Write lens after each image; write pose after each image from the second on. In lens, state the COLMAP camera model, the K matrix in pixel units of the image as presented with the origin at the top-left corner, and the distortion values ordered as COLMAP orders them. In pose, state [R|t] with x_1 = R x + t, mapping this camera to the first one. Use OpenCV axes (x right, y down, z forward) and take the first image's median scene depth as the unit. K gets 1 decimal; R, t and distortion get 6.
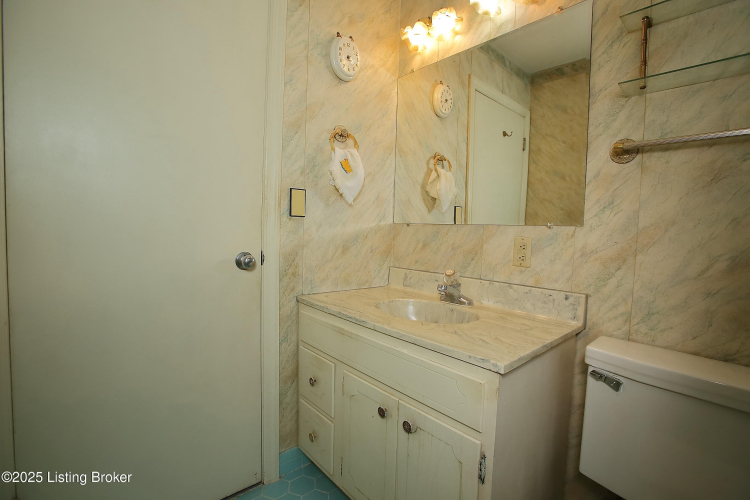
lens RADIAL K [[341.1, 0, 375.1], [0, 341.1, 249.9], [0, 0, 1]] dist [-0.062110, 0.017806]
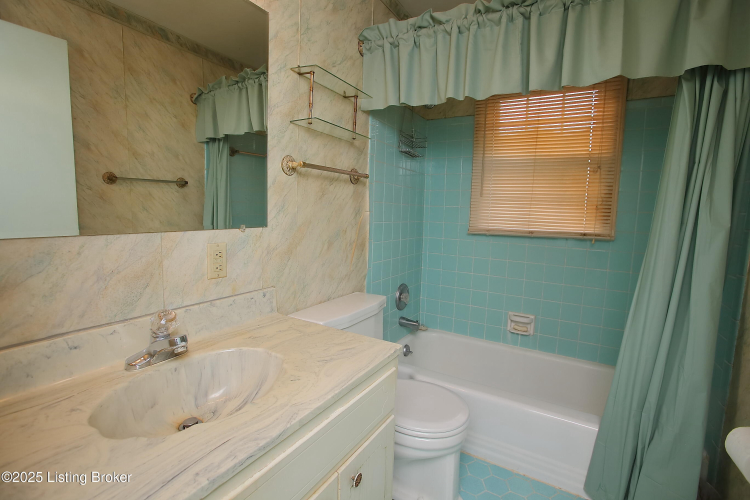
lens RADIAL K [[341.1, 0, 375.6], [0, 341.1, 251.9], [0, 0, 1]] dist [-0.062110, 0.017806]
pose [[-0.276760, -0.151879, 0.948861, -0.539307], [0.030926, 0.985511, 0.166766, -0.164876], [-0.960441, 0.075499, -0.268053, 0.964438]]
